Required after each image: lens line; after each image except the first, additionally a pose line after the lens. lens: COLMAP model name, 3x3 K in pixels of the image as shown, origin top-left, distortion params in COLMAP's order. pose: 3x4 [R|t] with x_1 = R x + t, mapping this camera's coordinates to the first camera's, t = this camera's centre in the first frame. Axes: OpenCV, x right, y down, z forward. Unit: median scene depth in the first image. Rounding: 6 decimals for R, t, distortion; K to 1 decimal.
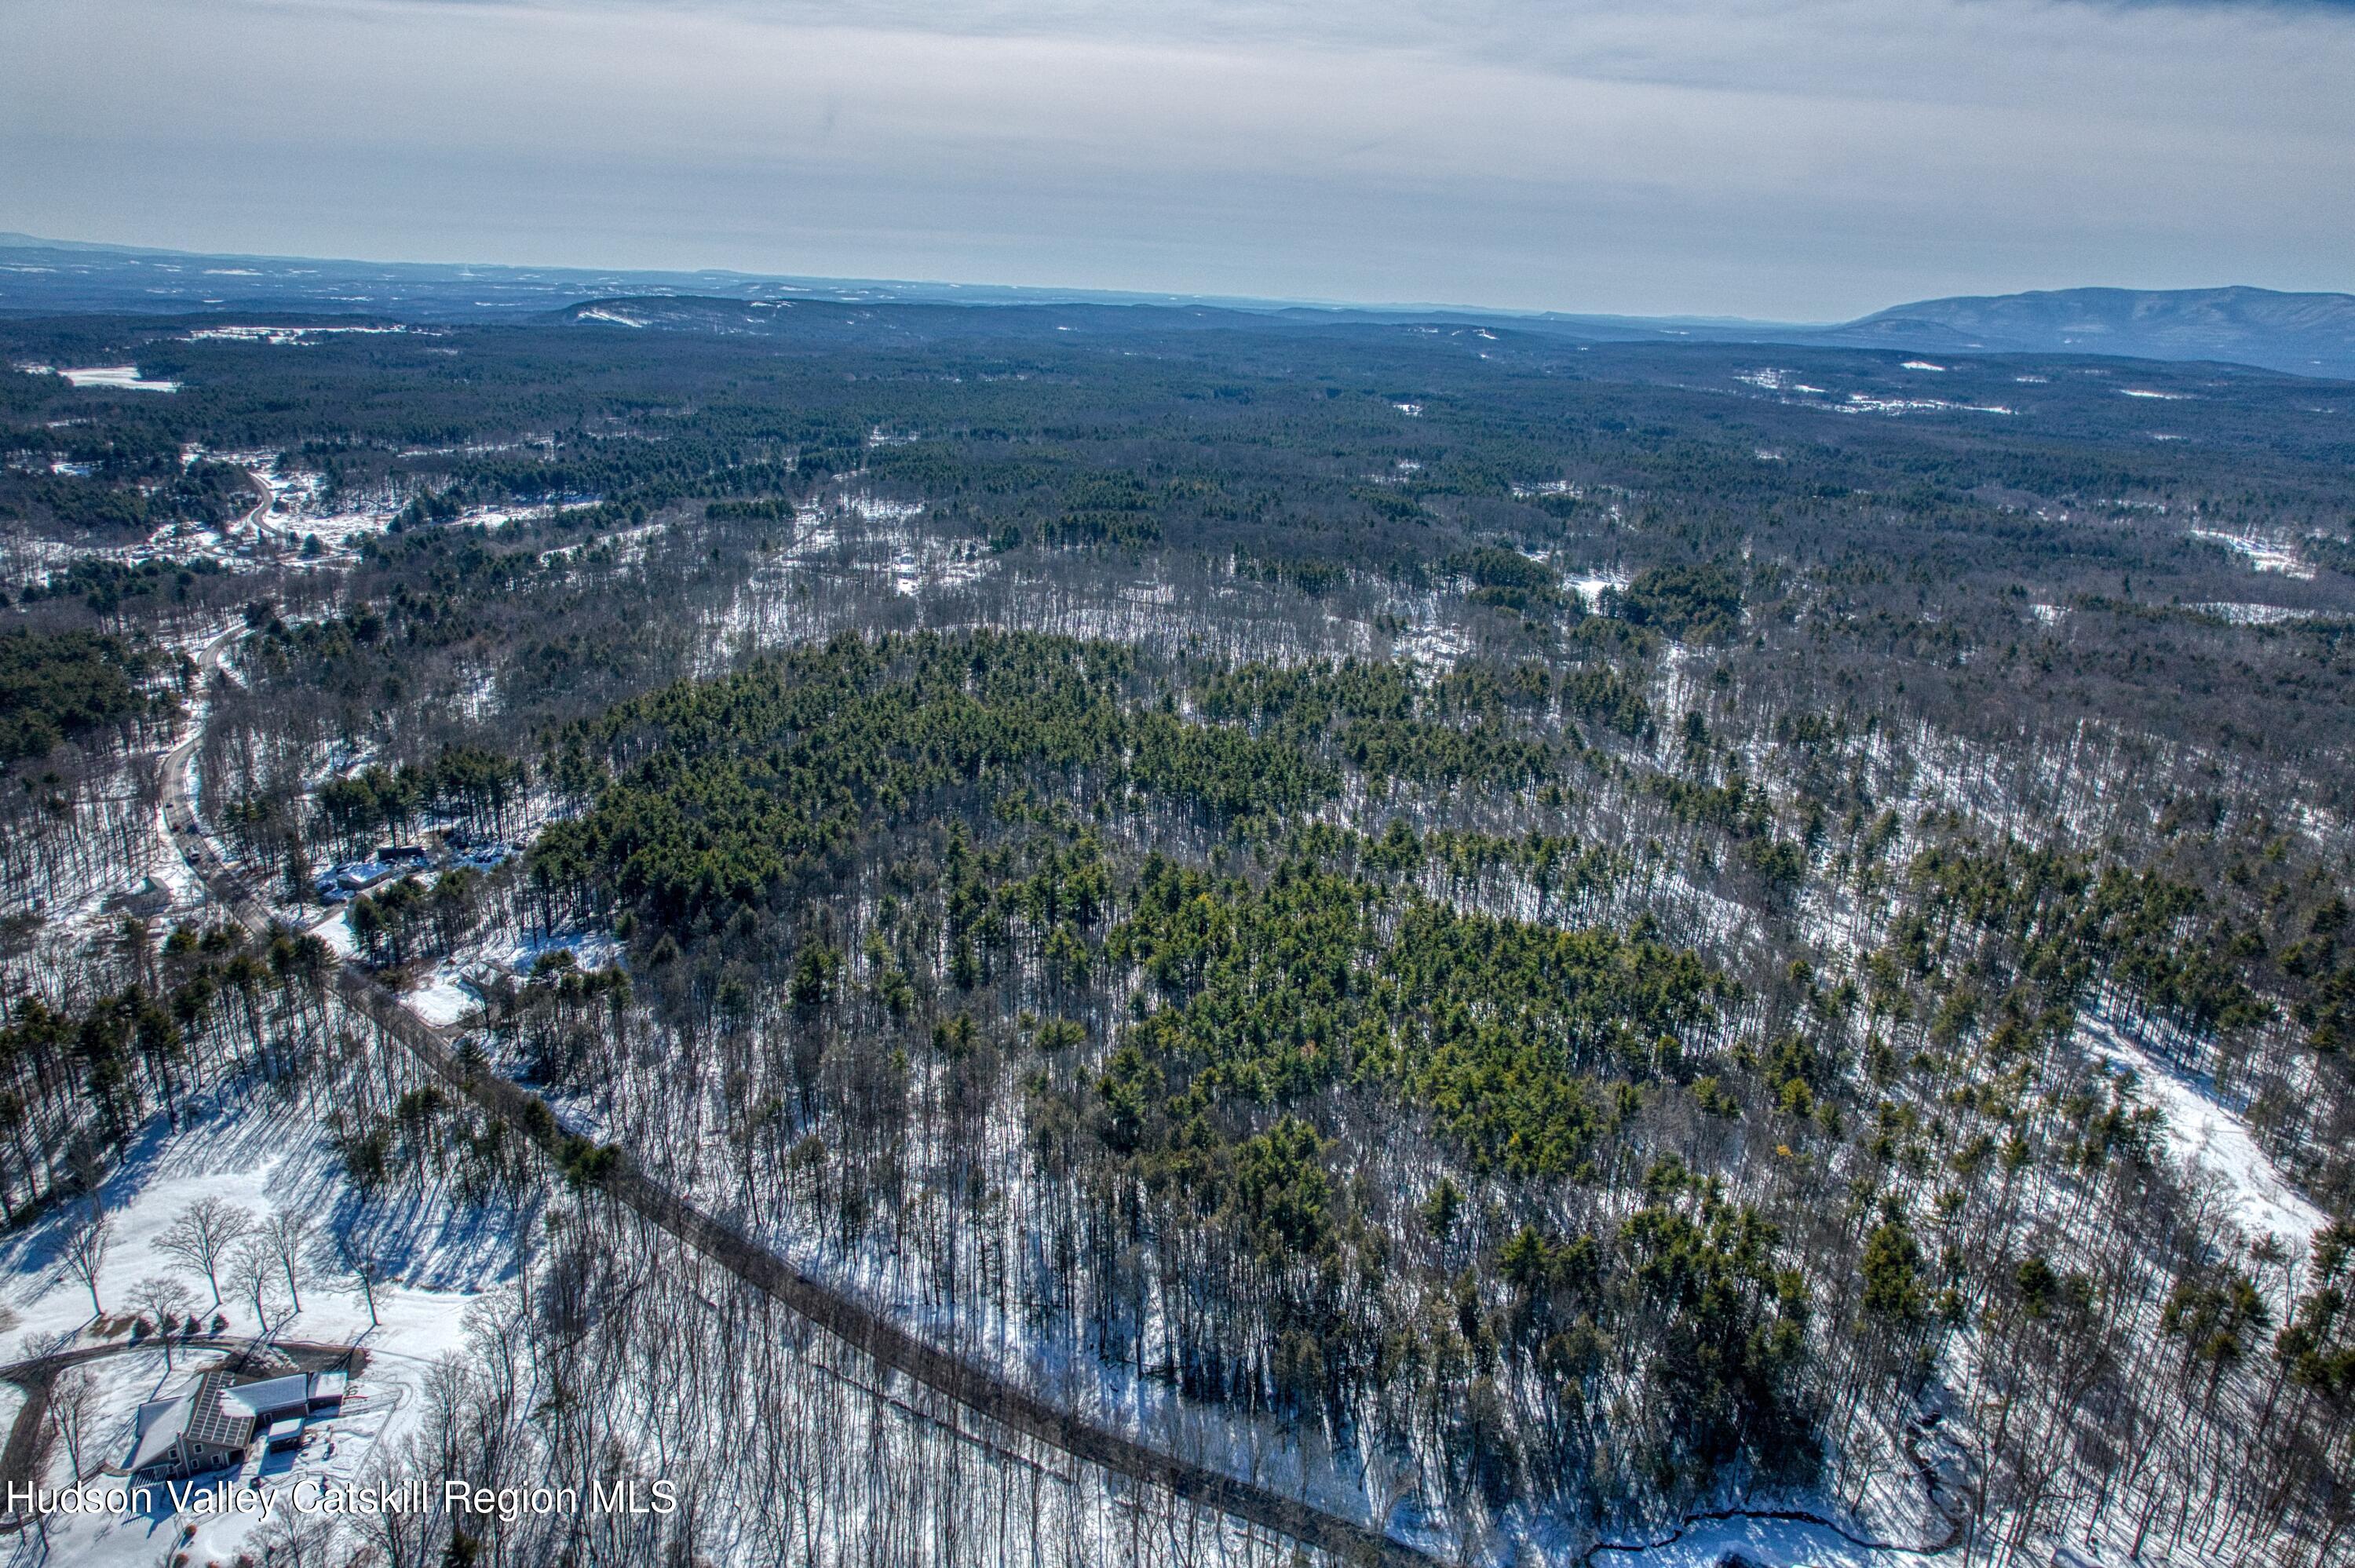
lens RADIAL K [[1511.3, 0, 1177.5], [0, 1511.3, 784.0], [0, 0, 1]] dist [-0.082408, 0.072222]
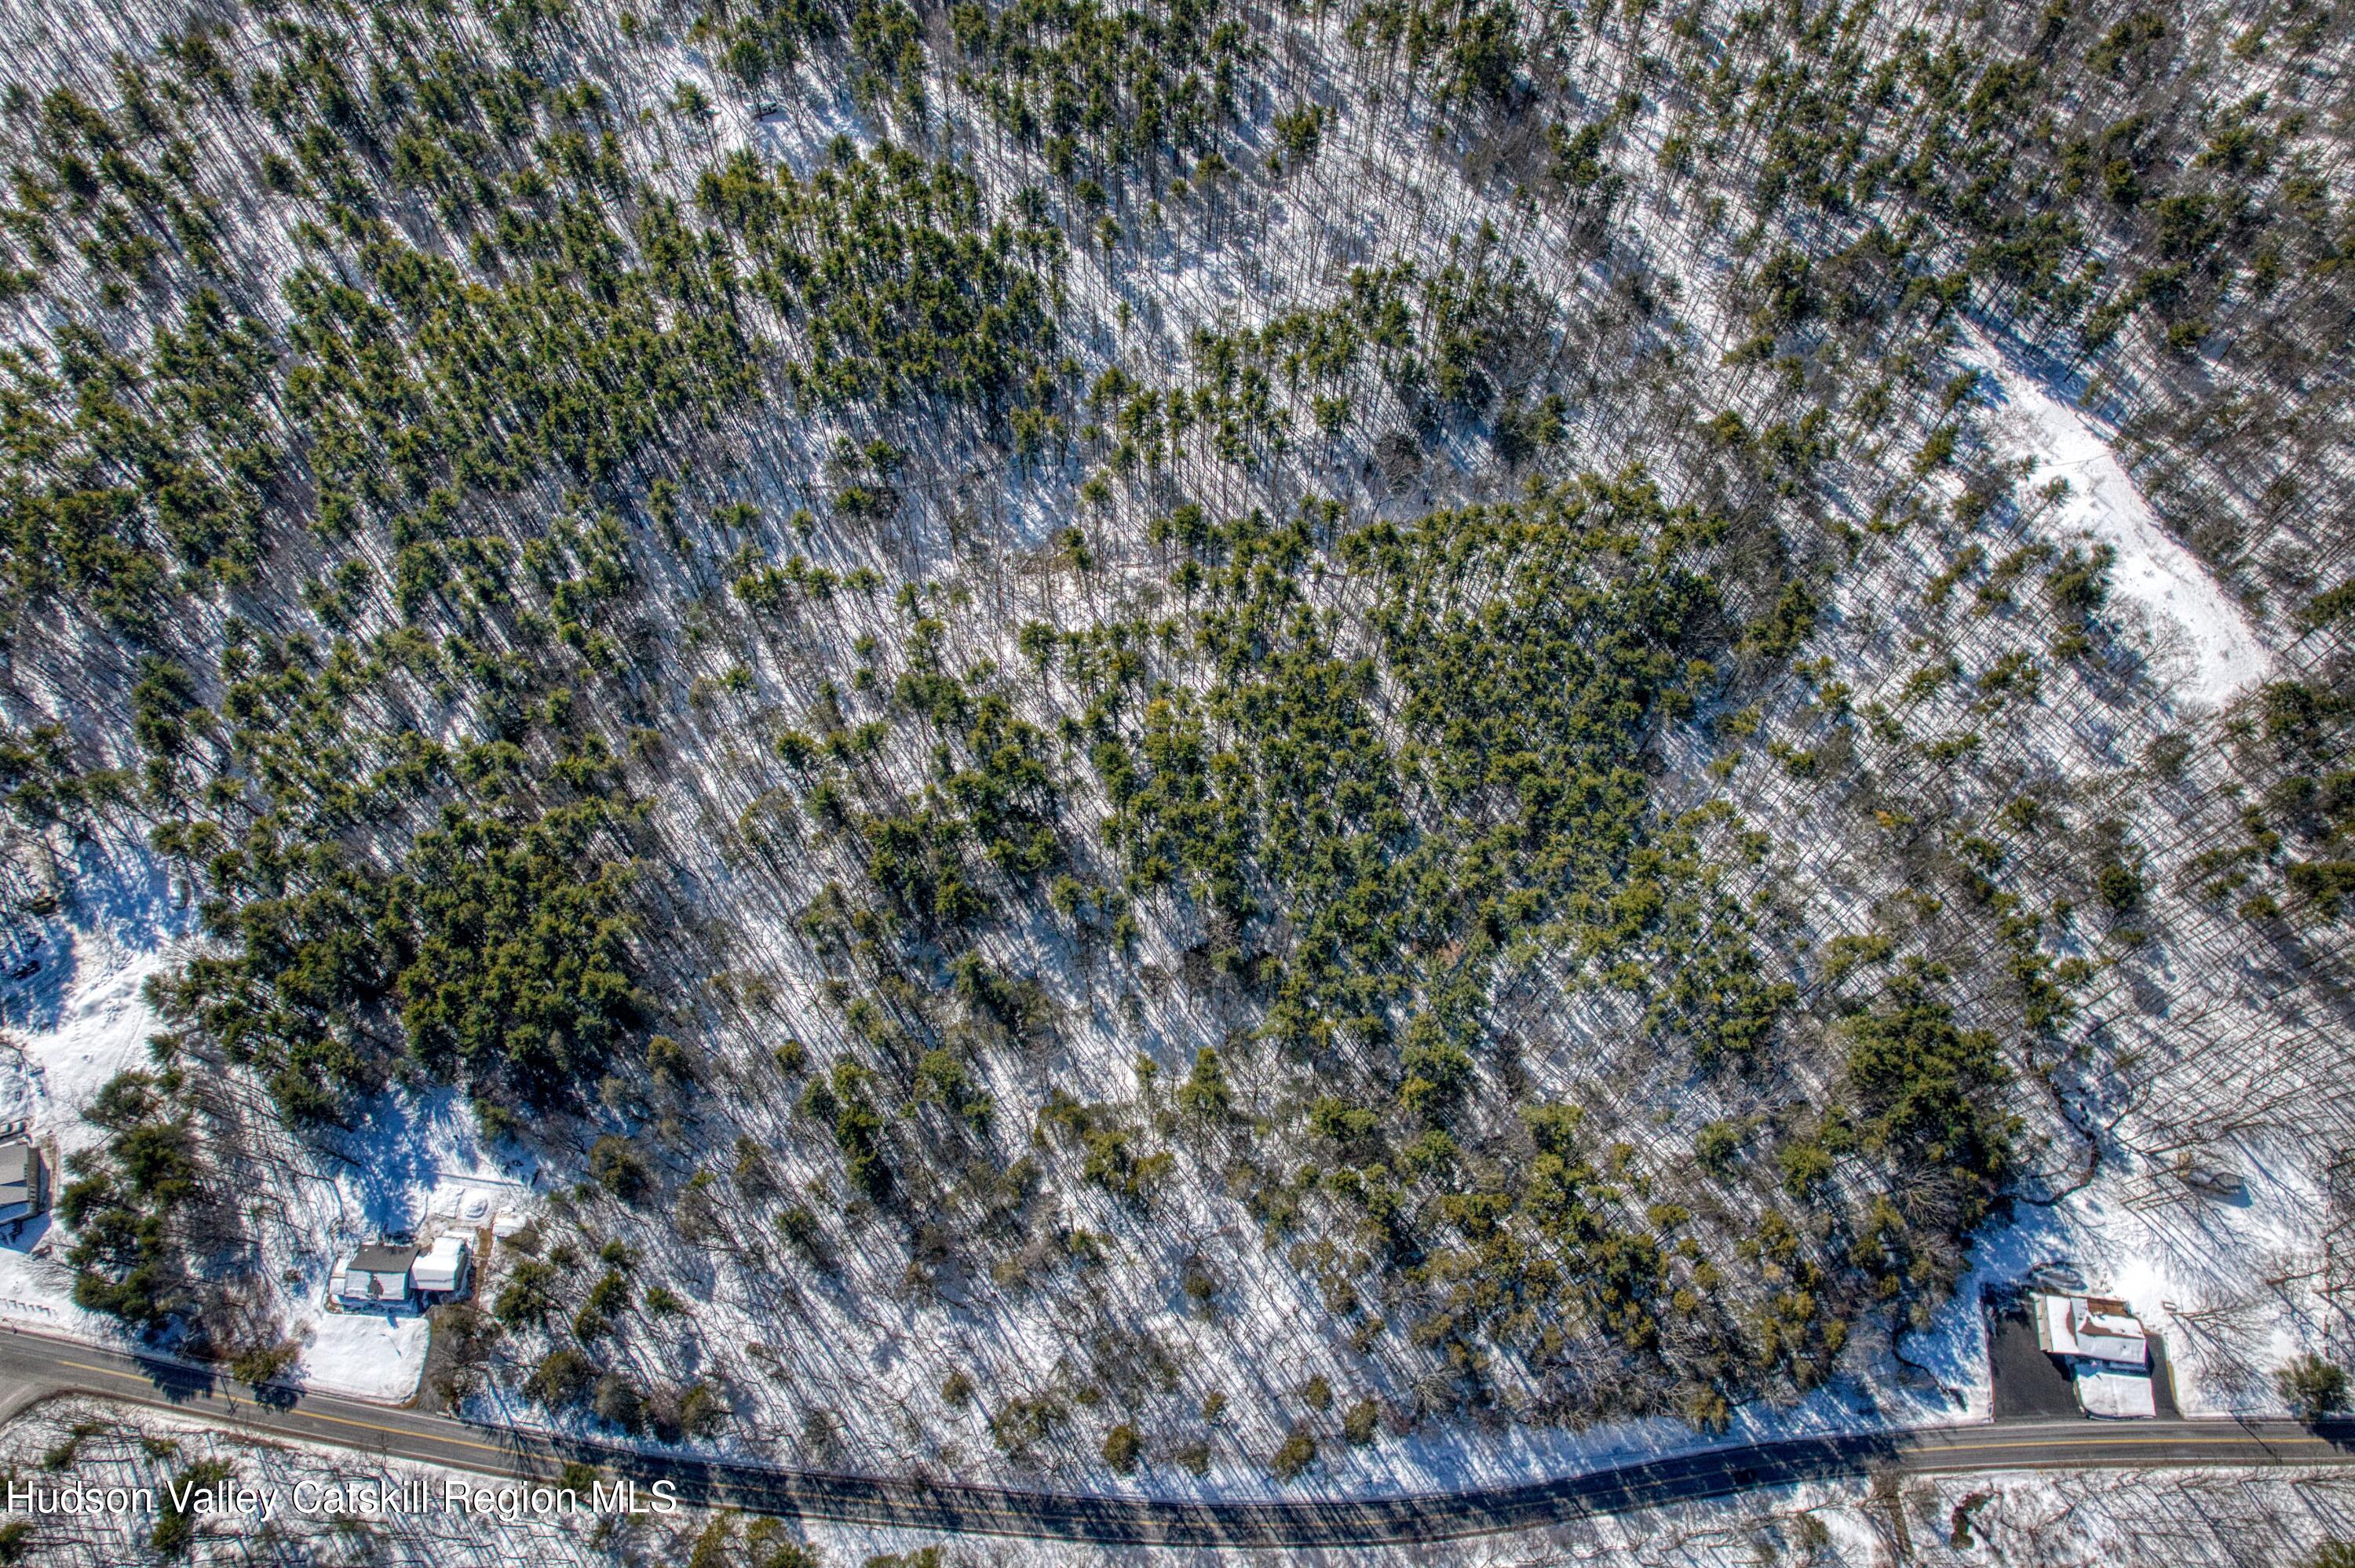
lens RADIAL K [[1511.3, 0, 1177.5], [0, 1511.3, 784.0], [0, 0, 1]] dist [-0.082408, 0.072222]
pose [[0.854675, -0.478951, 0.200341, -0.102479], [0.186234, 0.643051, 0.742834, -0.328416], [-0.484610, -0.597571, 0.638797, 0.327727]]
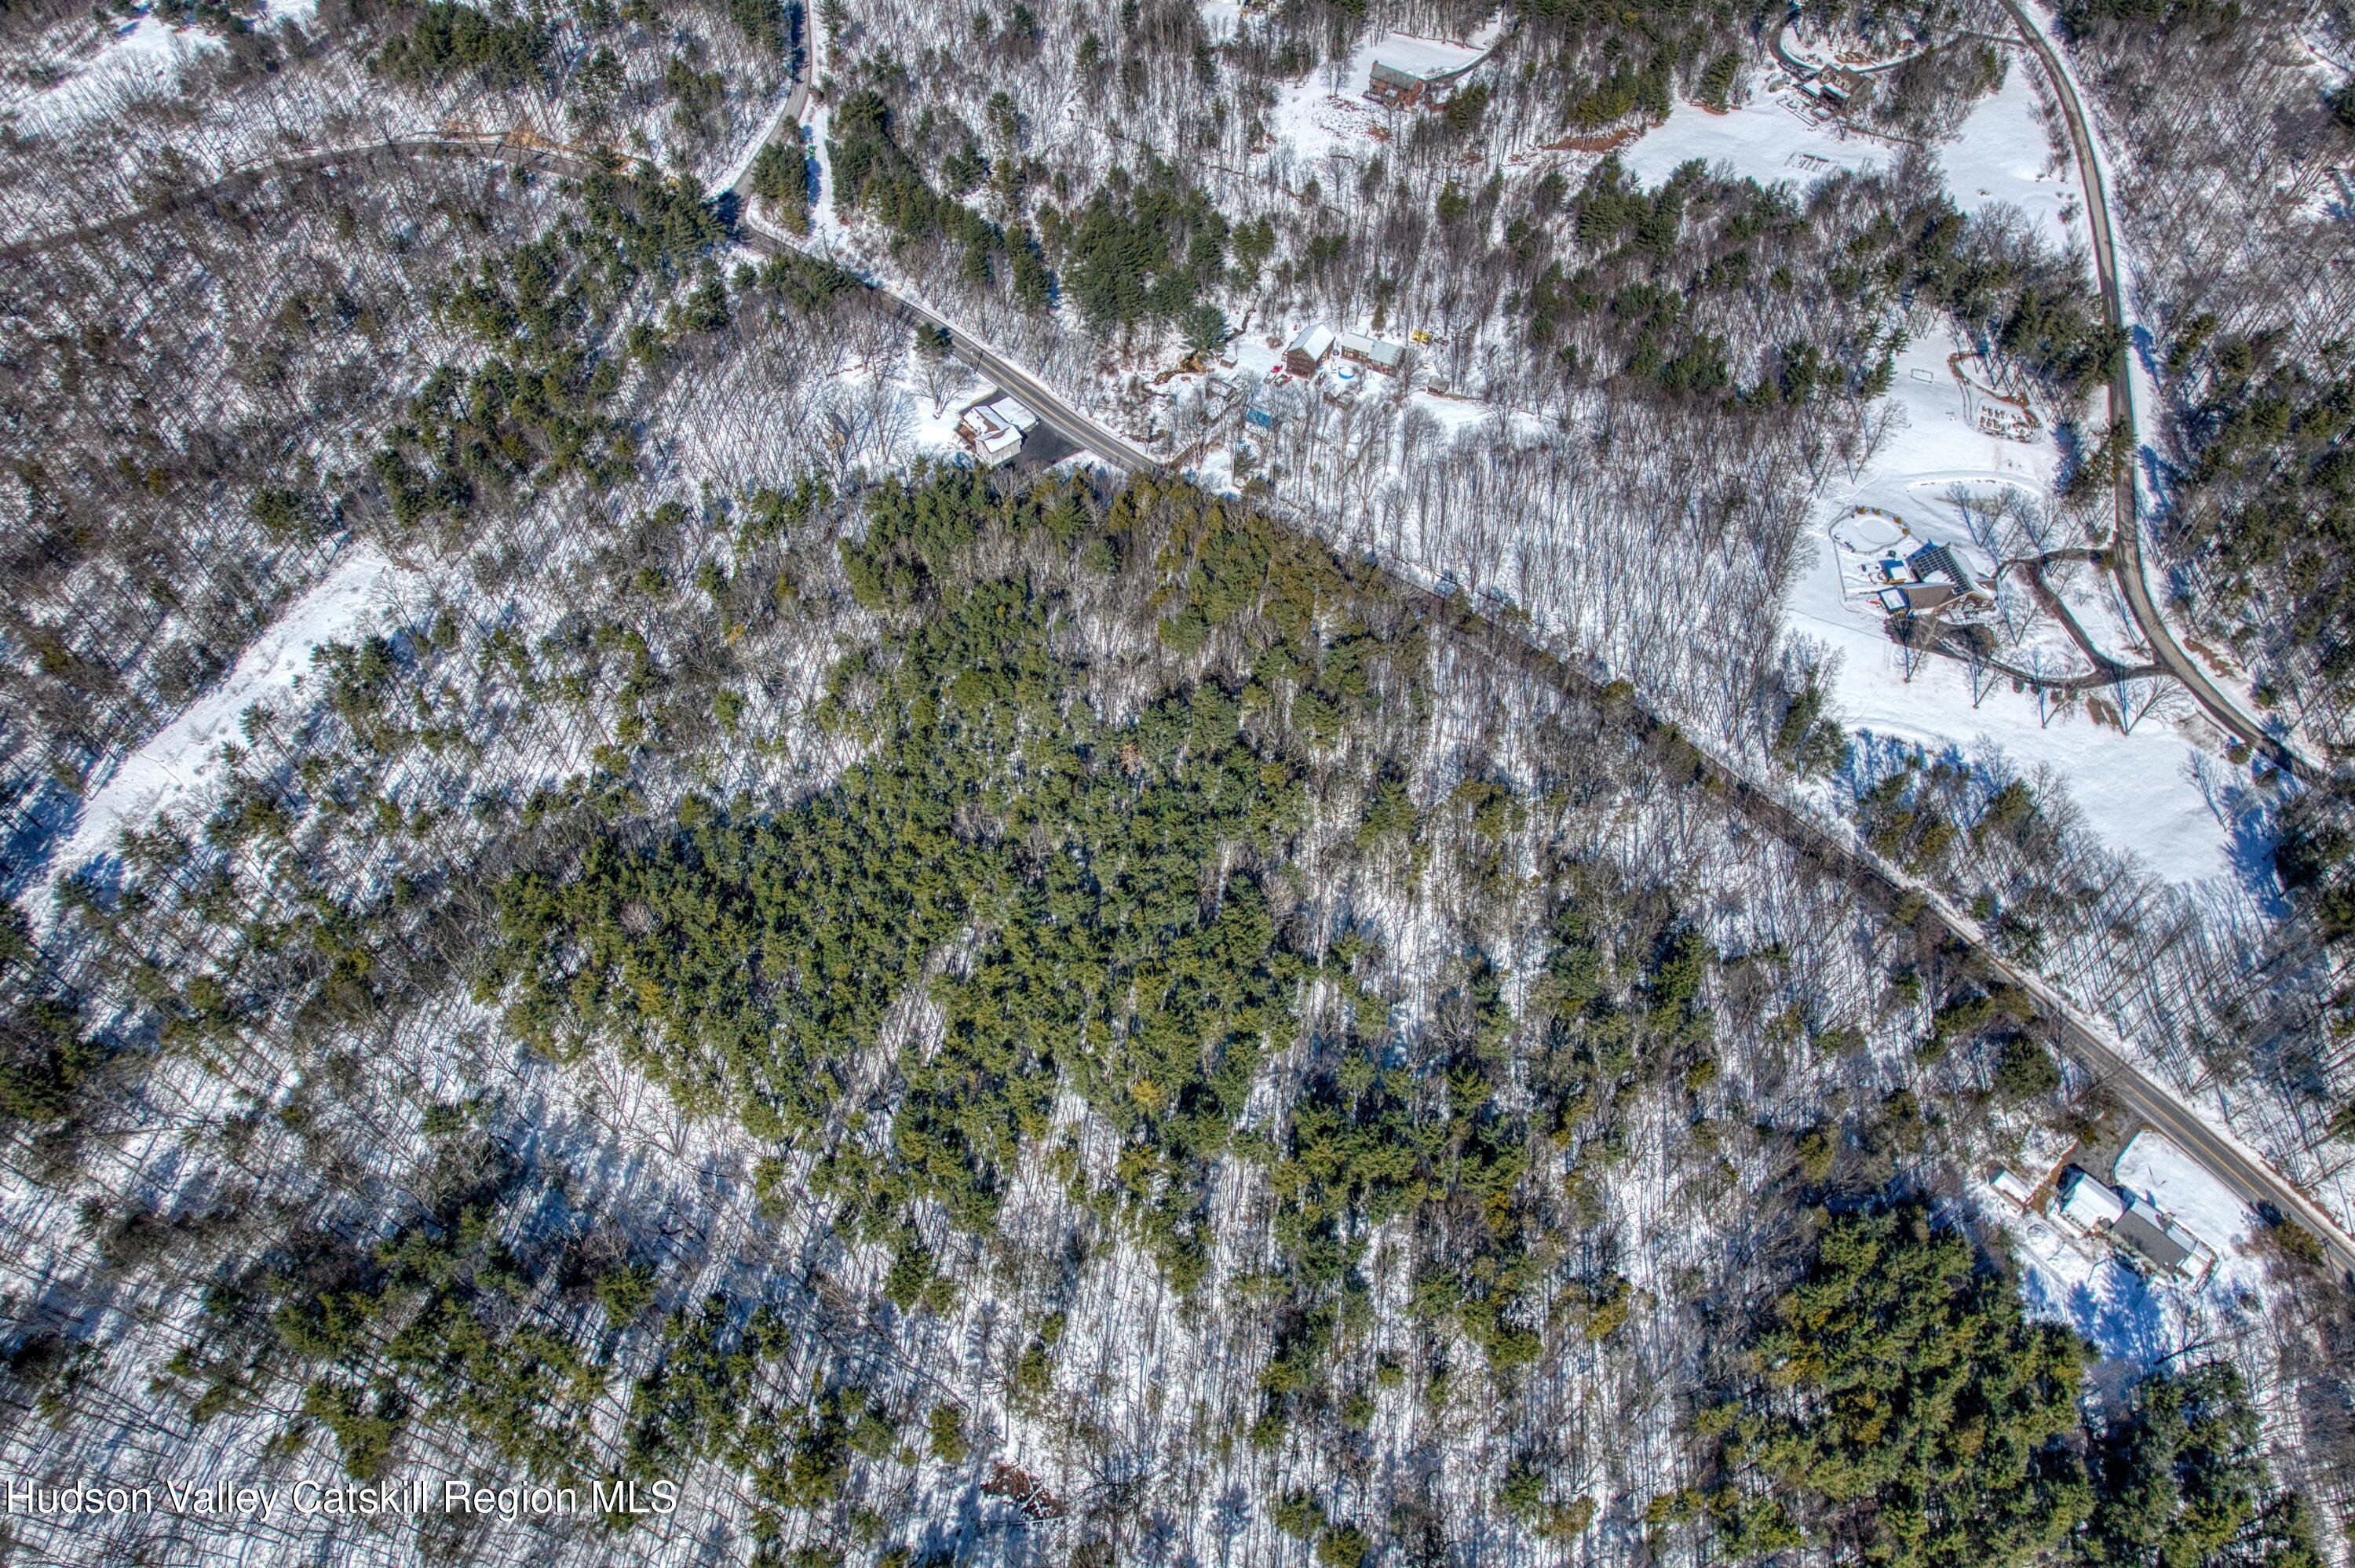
lens RADIAL K [[1511.3, 0, 1177.5], [0, 1511.3, 784.0], [0, 0, 1]] dist [-0.082408, 0.072222]
pose [[-0.975746, -0.197196, 0.095044, -0.018080], [0.028379, 0.316565, 0.948146, -0.414085], [-0.217058, 0.927847, -0.303290, 0.745028]]
